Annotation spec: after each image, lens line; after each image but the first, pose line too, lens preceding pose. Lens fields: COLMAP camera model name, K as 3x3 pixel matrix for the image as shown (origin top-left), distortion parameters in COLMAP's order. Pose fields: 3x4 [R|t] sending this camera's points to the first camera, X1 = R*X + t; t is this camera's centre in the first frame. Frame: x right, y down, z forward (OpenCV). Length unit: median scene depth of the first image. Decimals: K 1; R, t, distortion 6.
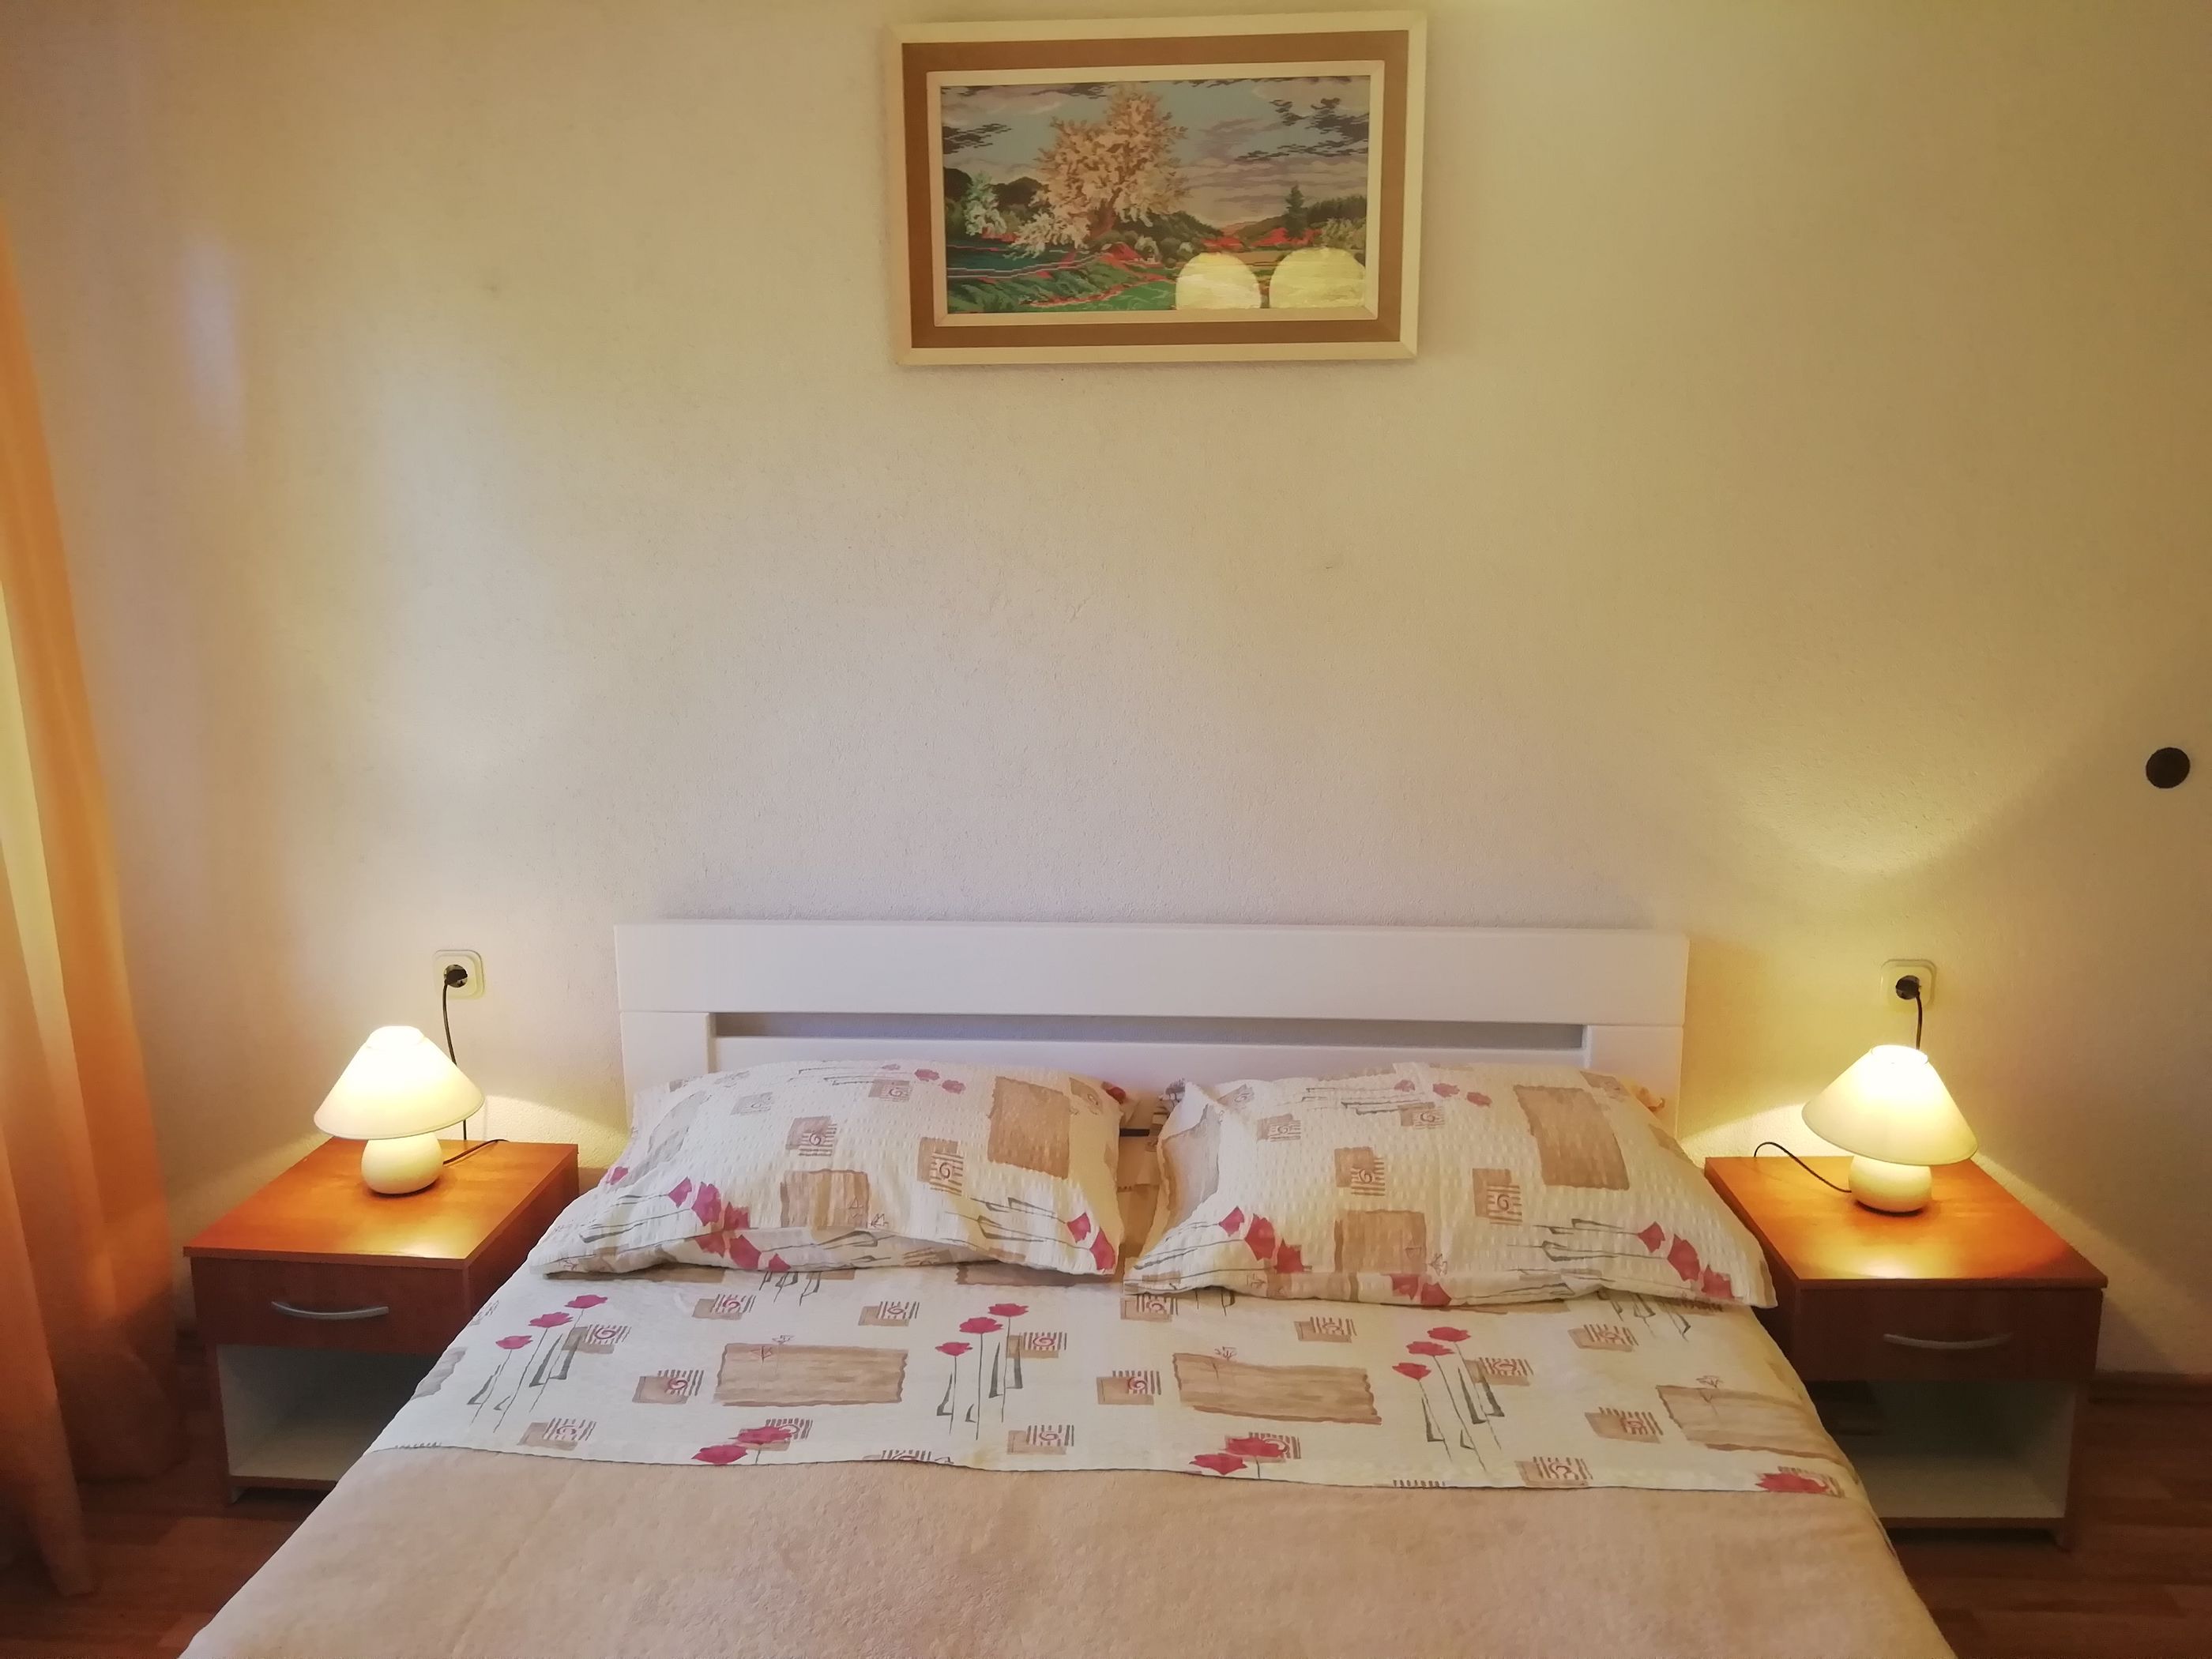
lens RADIAL K [[1633.6, 0, 1119.8], [0, 1633.6, 815.8], [0, 0, 1]] dist [0.026057, -0.002181]
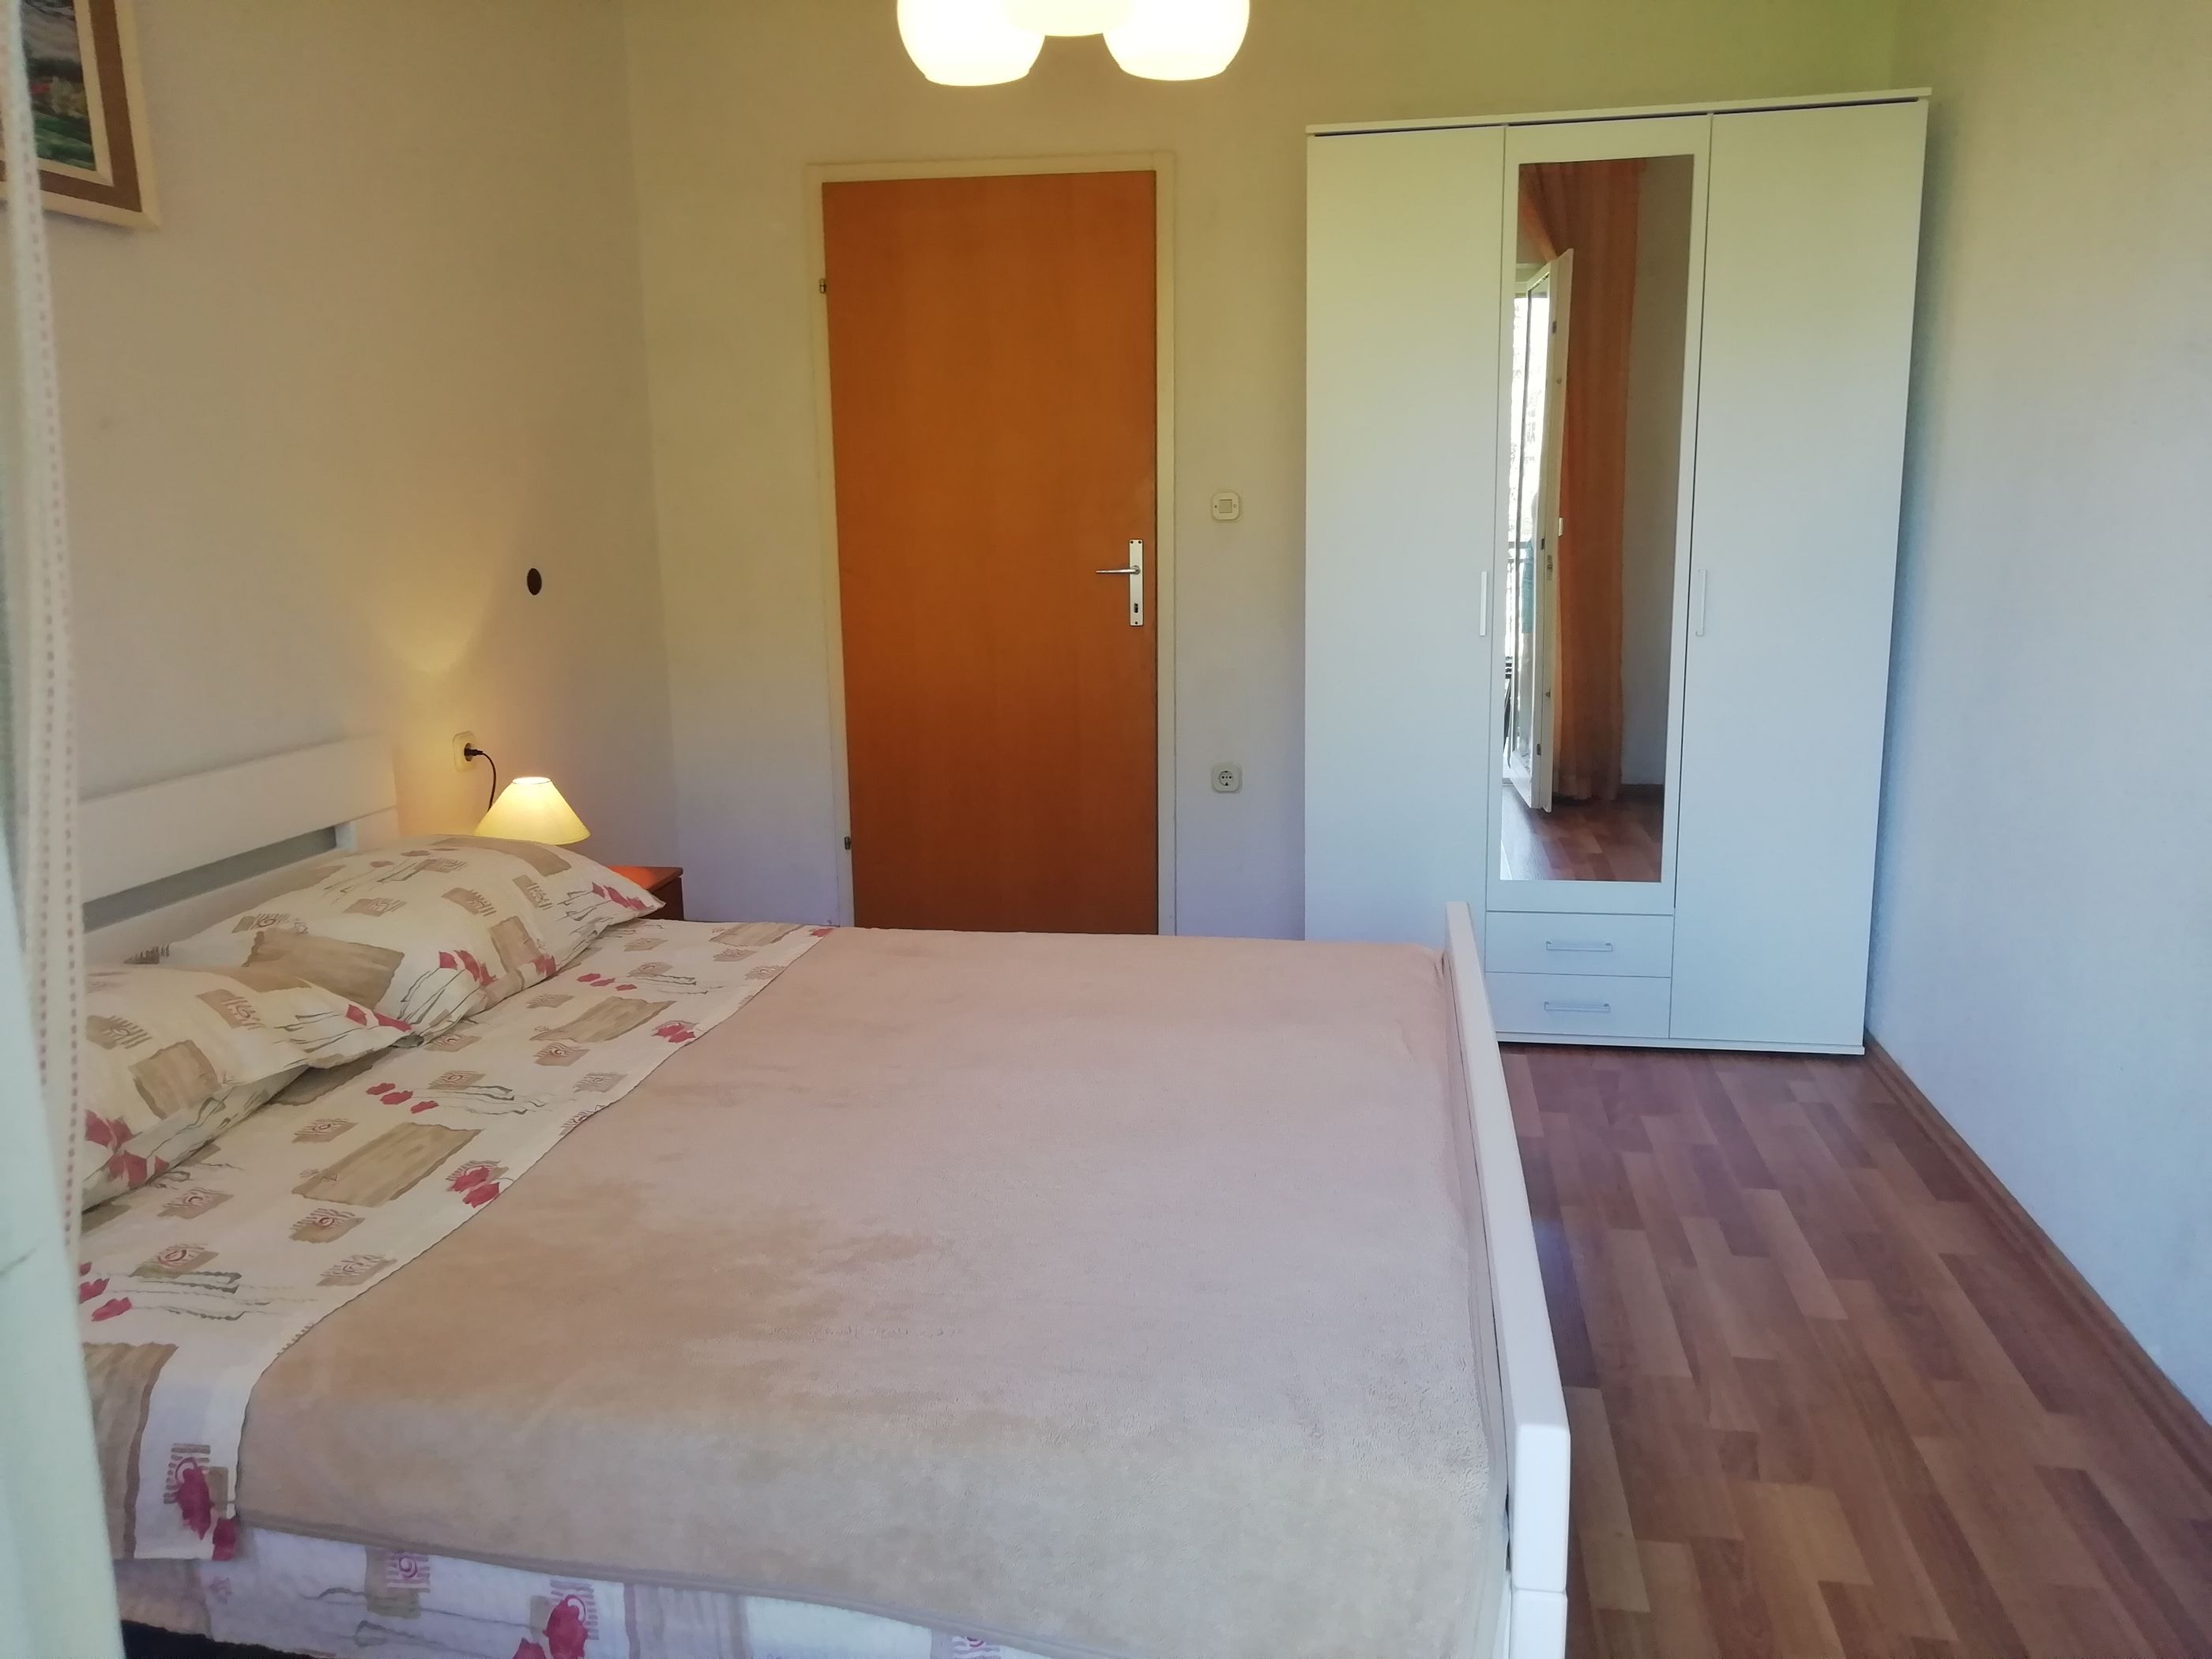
lens RADIAL K [[1649.0, 0, 1121.9], [0, 1649.0, 818.8], [0, 0, 1]] dist [0.010334, -0.003329]
pose [[0.100716, -0.186989, 0.977185, -1.019170], [0.207571, 0.964515, 0.163171, 0.055629], [-0.973021, 0.186401, 0.135955, 0.345305]]
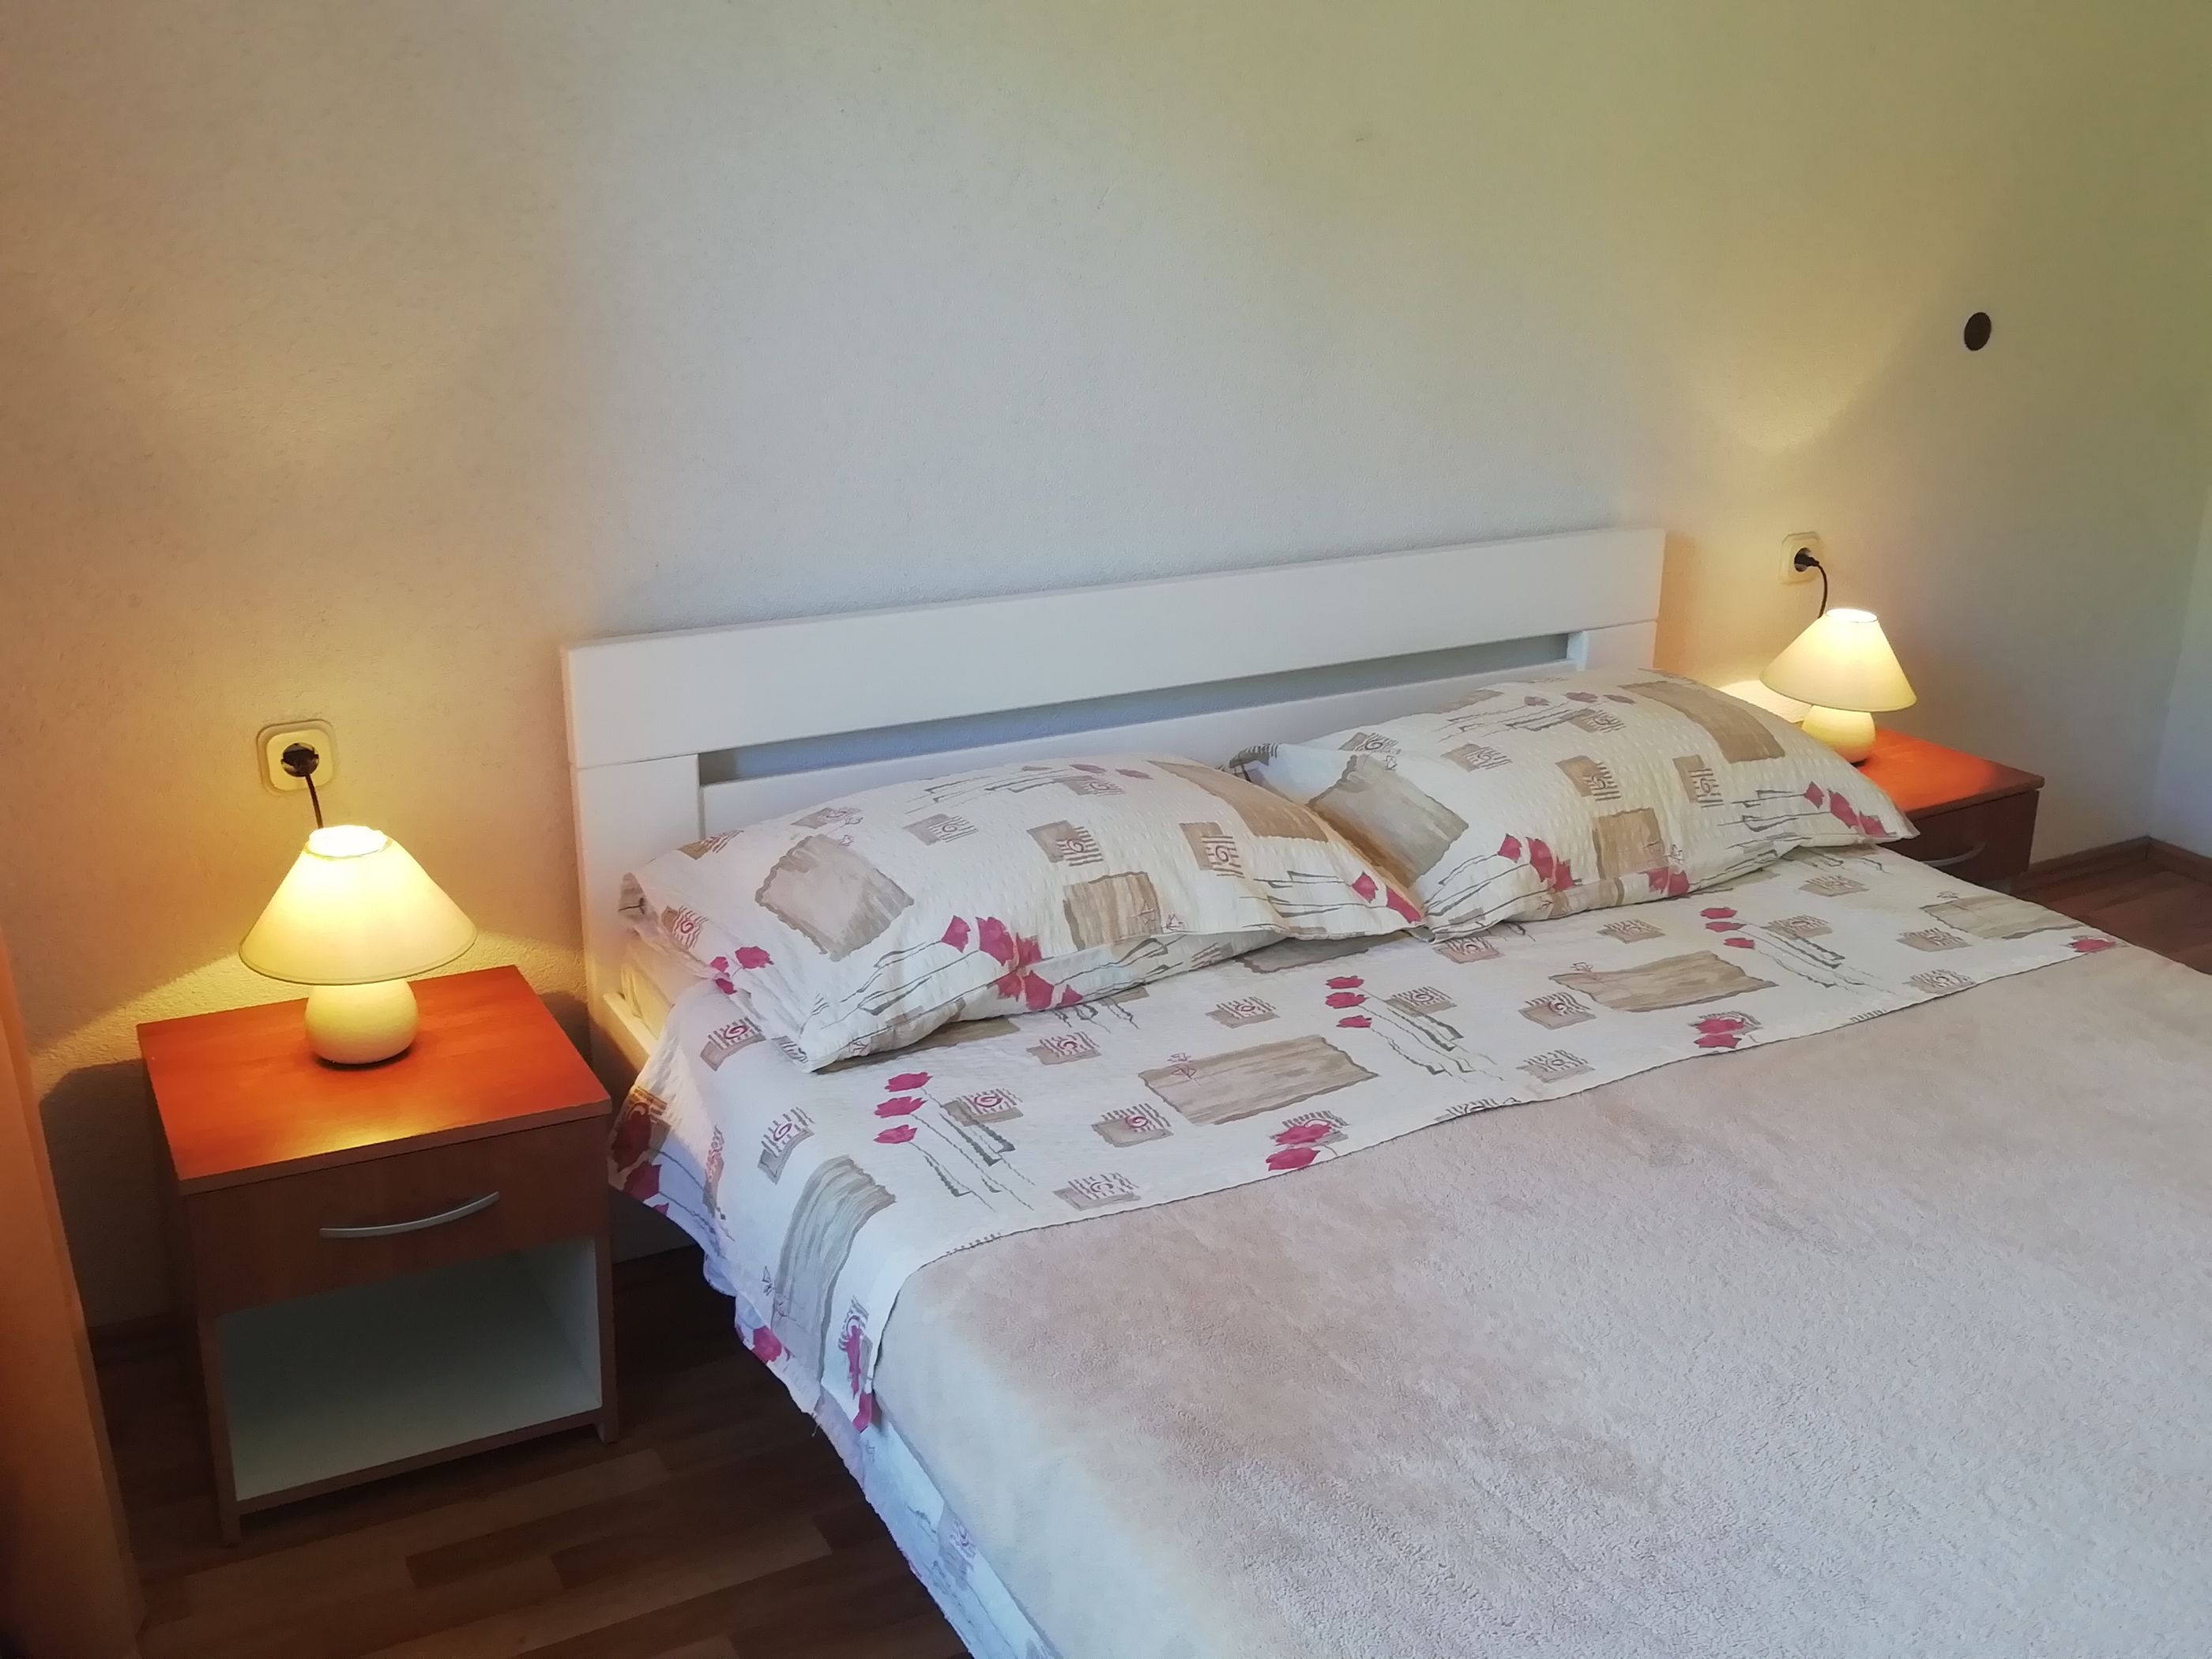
lens RADIAL K [[2096.5, 0, 1106.0], [0, 2096.5, 829.5], [0, 0, 1]] dist [0.094866, -0.285345]
pose [[0.844418, -0.161336, 0.510811, -0.740584], [0.093265, 0.983283, 0.156387, 0.025959], [-0.527503, -0.084415, 0.845349, 0.099893]]
